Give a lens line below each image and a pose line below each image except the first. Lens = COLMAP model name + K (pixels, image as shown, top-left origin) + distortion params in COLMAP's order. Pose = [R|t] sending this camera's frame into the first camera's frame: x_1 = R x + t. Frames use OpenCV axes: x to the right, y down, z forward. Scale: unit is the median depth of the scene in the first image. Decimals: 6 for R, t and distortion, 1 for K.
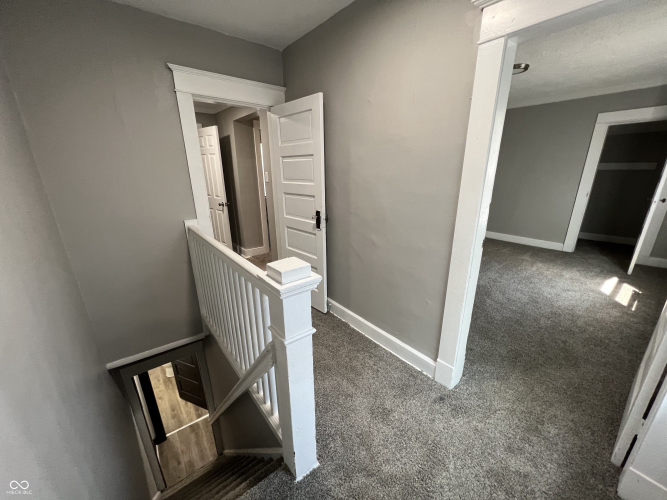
lens RADIAL K [[266.2, 0, 334.0], [0, 266.2, 251.5], [0, 0, 1]] dist [0.000911, 0.000284]
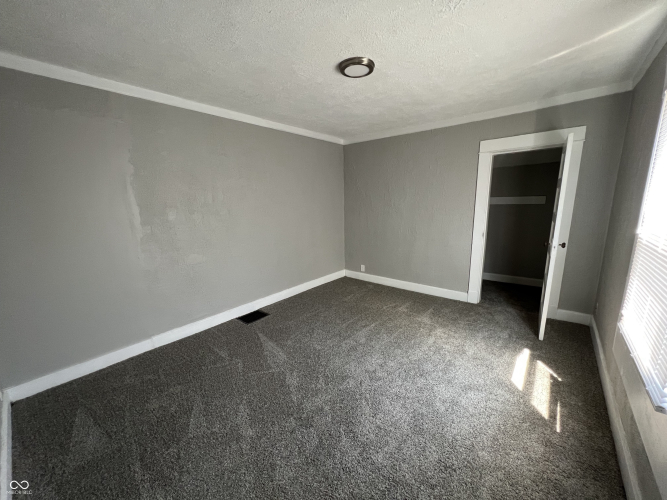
lens RADIAL K [[266.2, 0, 334.0], [0, 266.2, 251.5], [0, 0, 1]] dist [0.000911, 0.000284]
pose [[0.978977, -0.050073, 0.197730, 0.370192], [0.072838, 0.991305, -0.109588, -0.117003], [-0.190523, 0.121686, 0.974112, 0.323639]]
